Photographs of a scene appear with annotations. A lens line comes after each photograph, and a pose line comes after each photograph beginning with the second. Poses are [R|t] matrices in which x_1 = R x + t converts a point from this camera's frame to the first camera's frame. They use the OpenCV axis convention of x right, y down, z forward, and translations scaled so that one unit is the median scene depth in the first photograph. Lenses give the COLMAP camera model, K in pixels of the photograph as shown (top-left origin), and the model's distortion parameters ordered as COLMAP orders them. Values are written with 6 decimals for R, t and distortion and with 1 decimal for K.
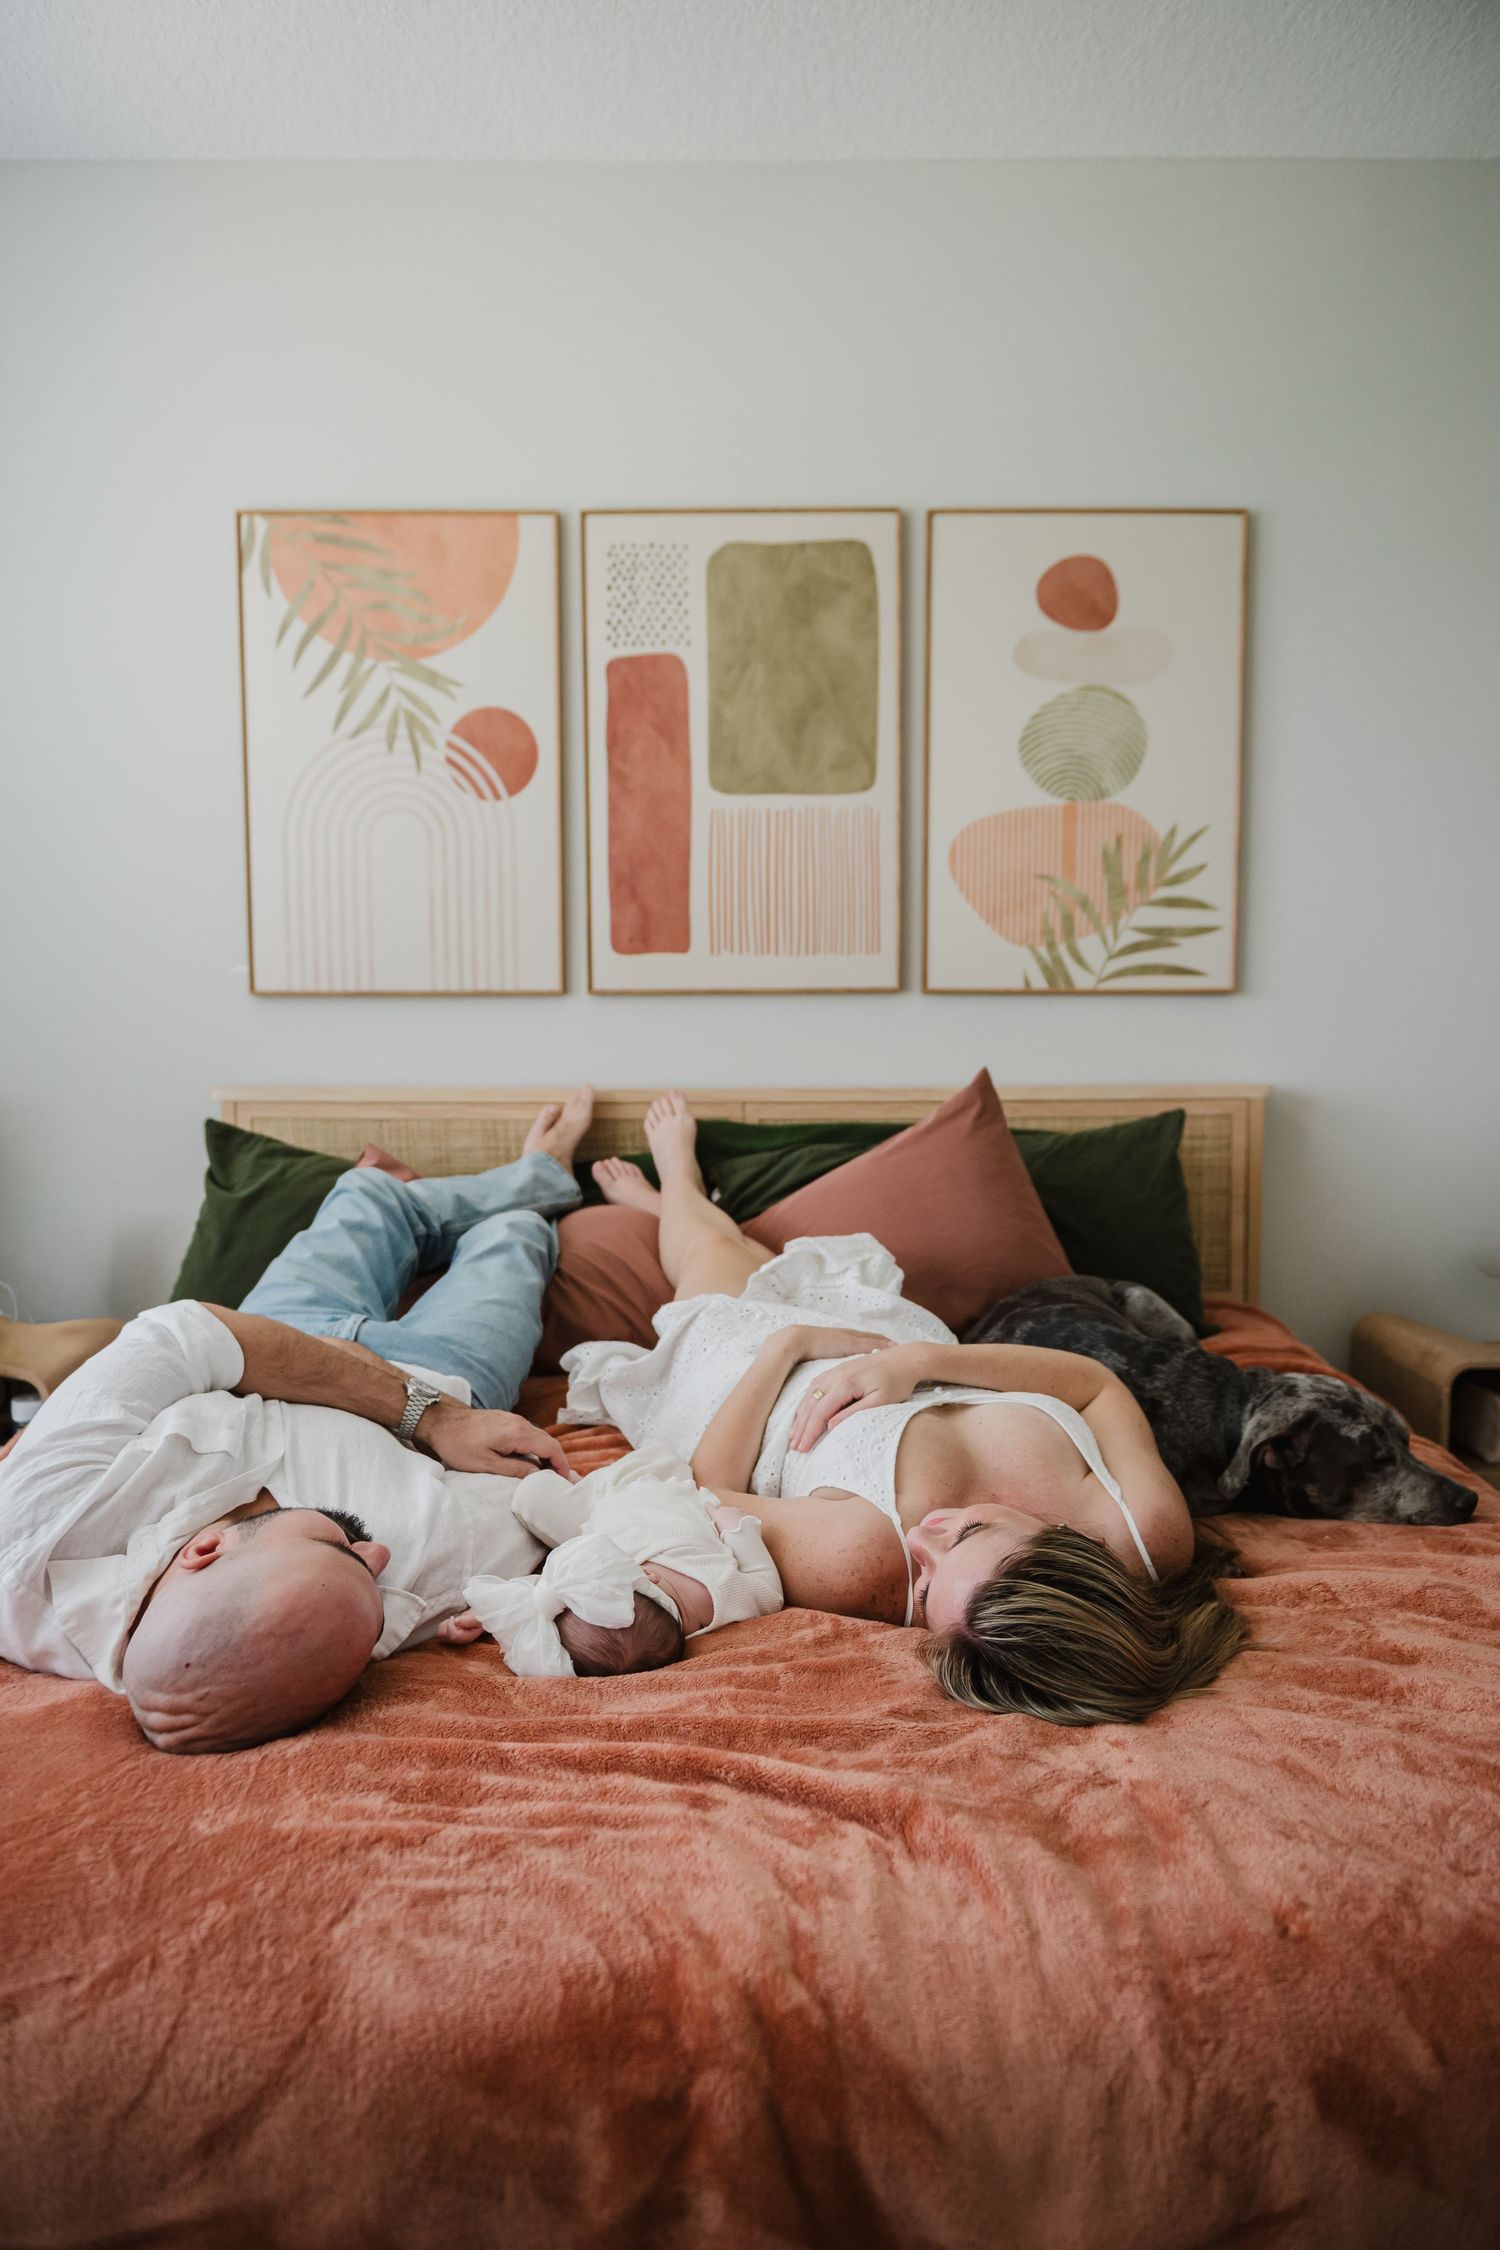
lens RADIAL K [[1446.0, 0, 732.0], [0, 1446.0, 1187.8], [0, 0, 1]] dist [-0.006986, 0.004535]
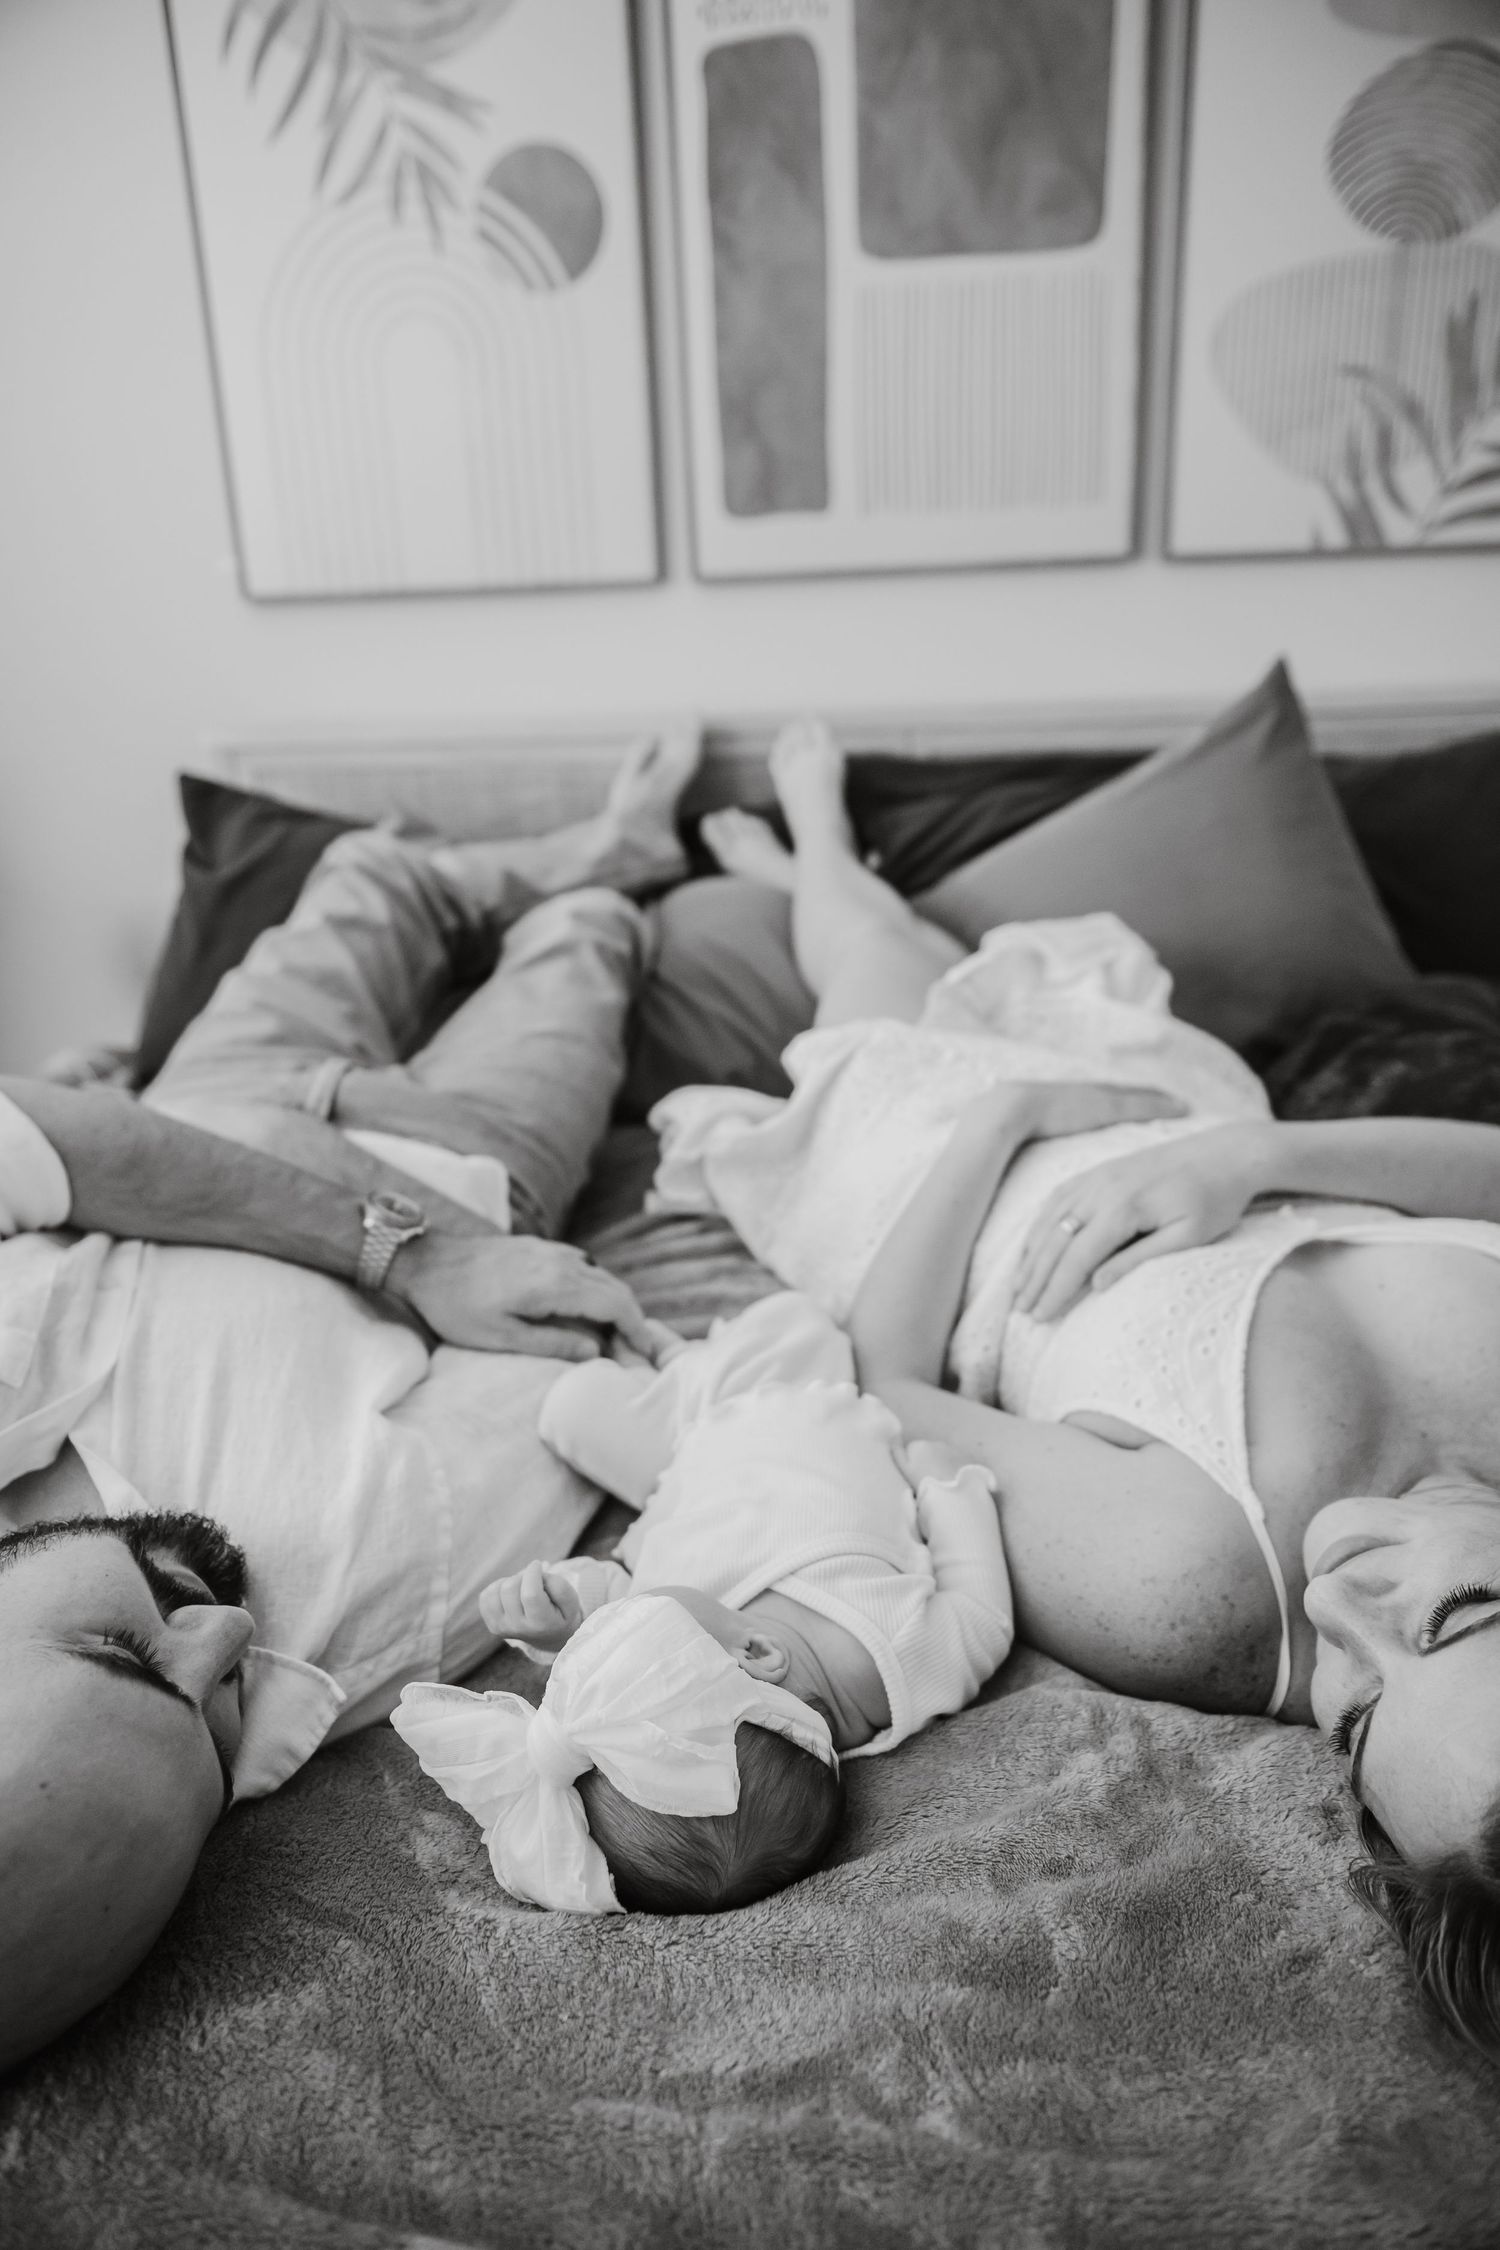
lens RADIAL K [[1446.0, 0, 748.2], [0, 1446.0, 1139.8], [0, 0, 1]] dist [-0.006986, 0.004535]
pose [[0.995957, -0.006863, -0.089563, -0.009423], [0.024560, 0.979891, 0.198017, -0.002451], [0.086403, -0.199416, 0.976098, 0.264932]]
